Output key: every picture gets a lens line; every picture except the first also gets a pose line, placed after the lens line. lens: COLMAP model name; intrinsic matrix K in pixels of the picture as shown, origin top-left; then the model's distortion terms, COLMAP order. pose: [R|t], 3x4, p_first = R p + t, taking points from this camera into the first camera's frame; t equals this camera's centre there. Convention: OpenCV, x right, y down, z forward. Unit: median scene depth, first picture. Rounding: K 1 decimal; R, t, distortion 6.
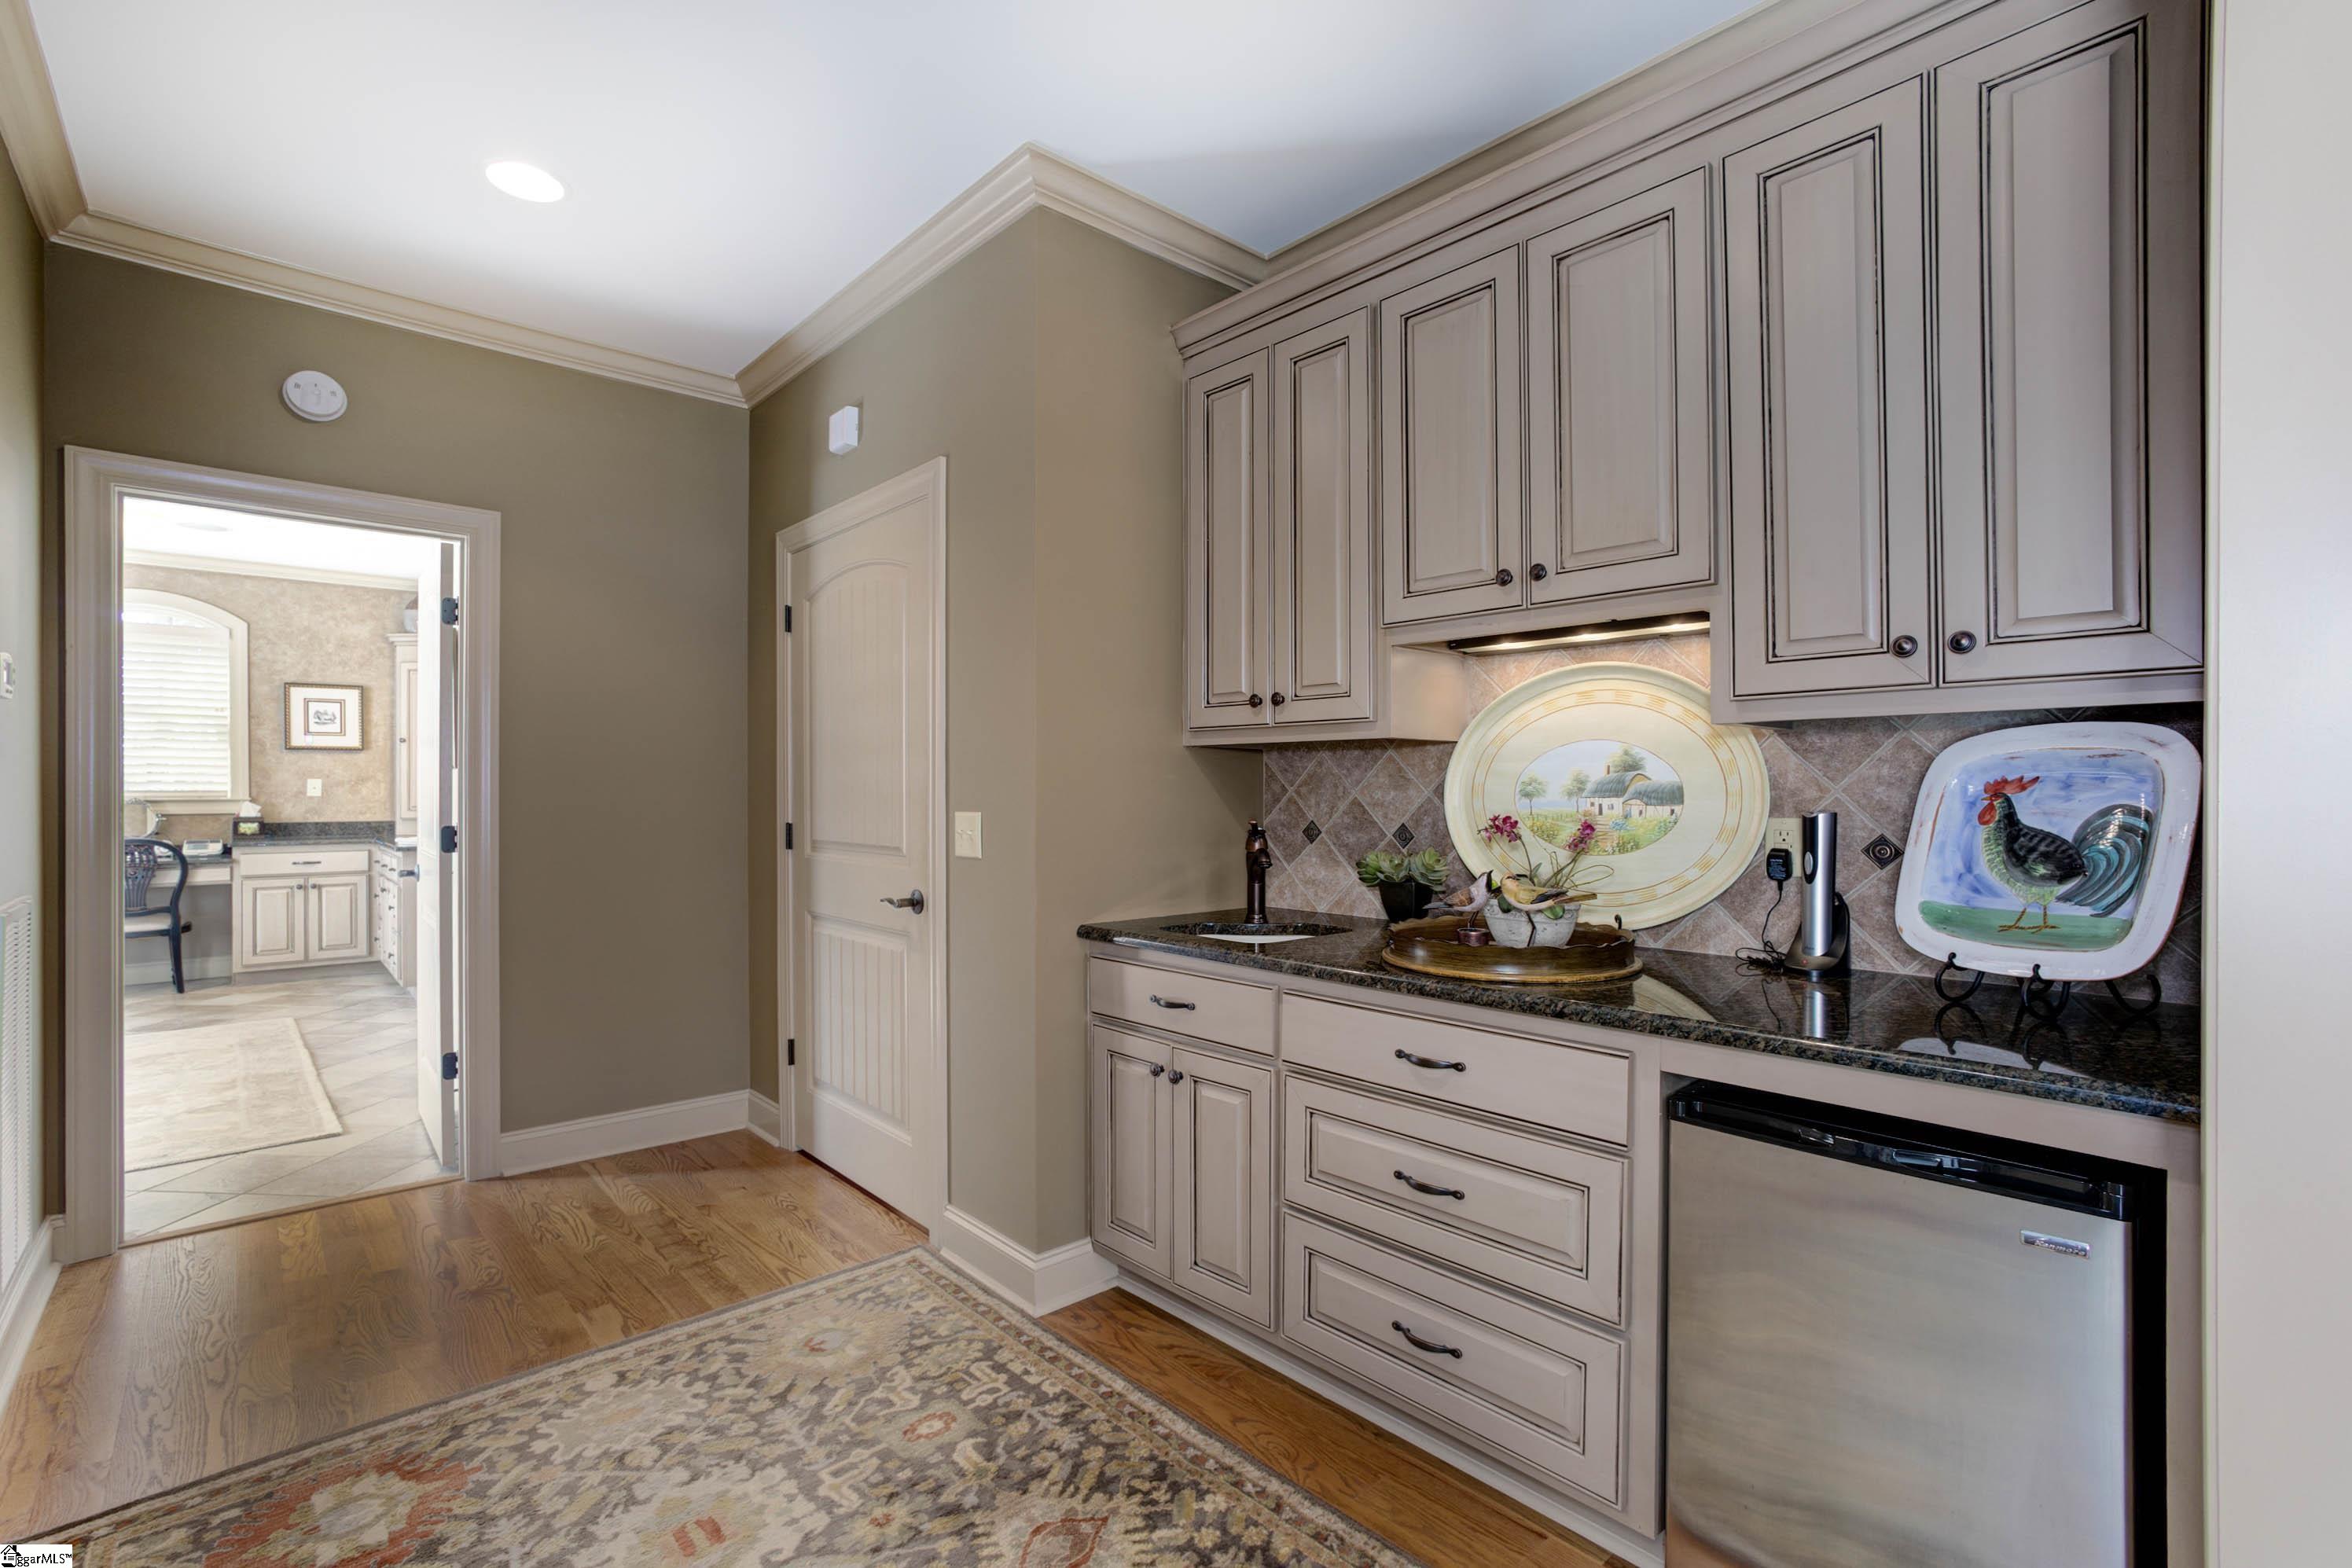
lens RADIAL K [[1047.2, 0, 1180.0], [0, 1047.2, 792.6], [0, 0, 1]] dist [-0.028329, 0.007049]
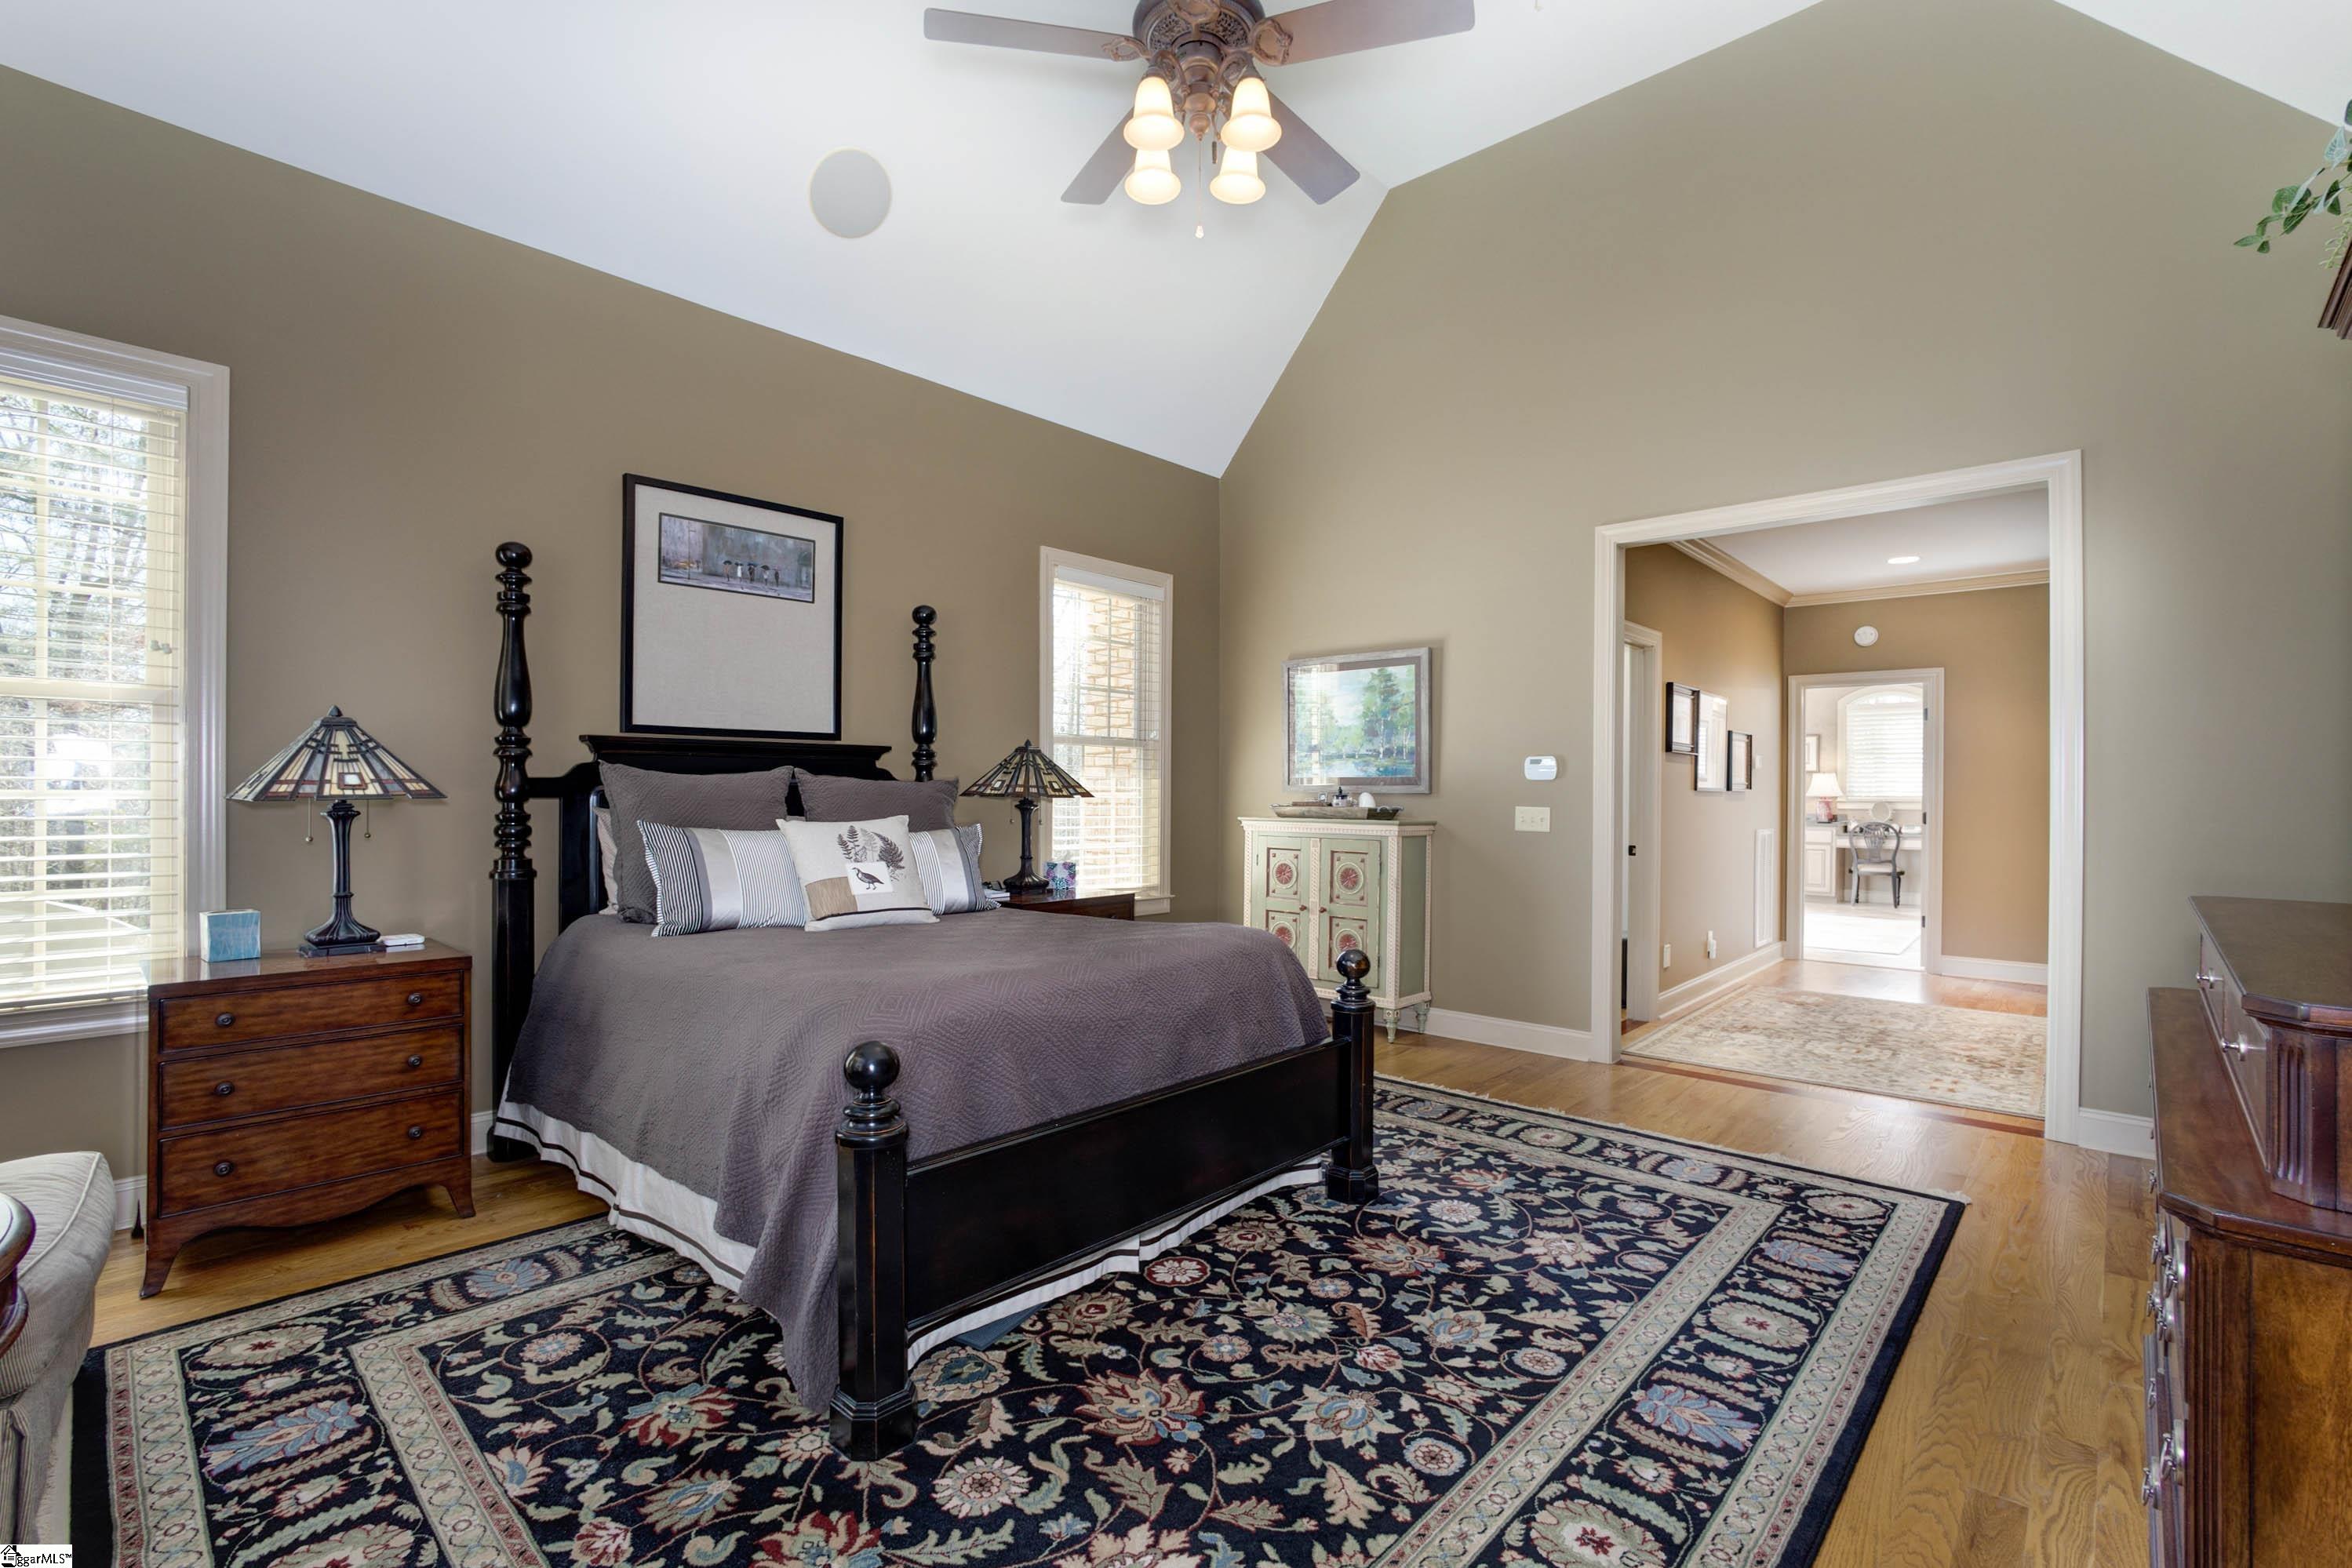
lens RADIAL K [[1047.2, 0, 1176.1], [0, 1047.2, 790.8], [0, 0, 1]] dist [-0.028329, 0.007049]
pose [[0.091463, -0.002895, -0.995804, 0.714836], [-0.002532, 0.999992, -0.003139, -0.001964], [0.995805, 0.002809, 0.091455, -0.422073]]
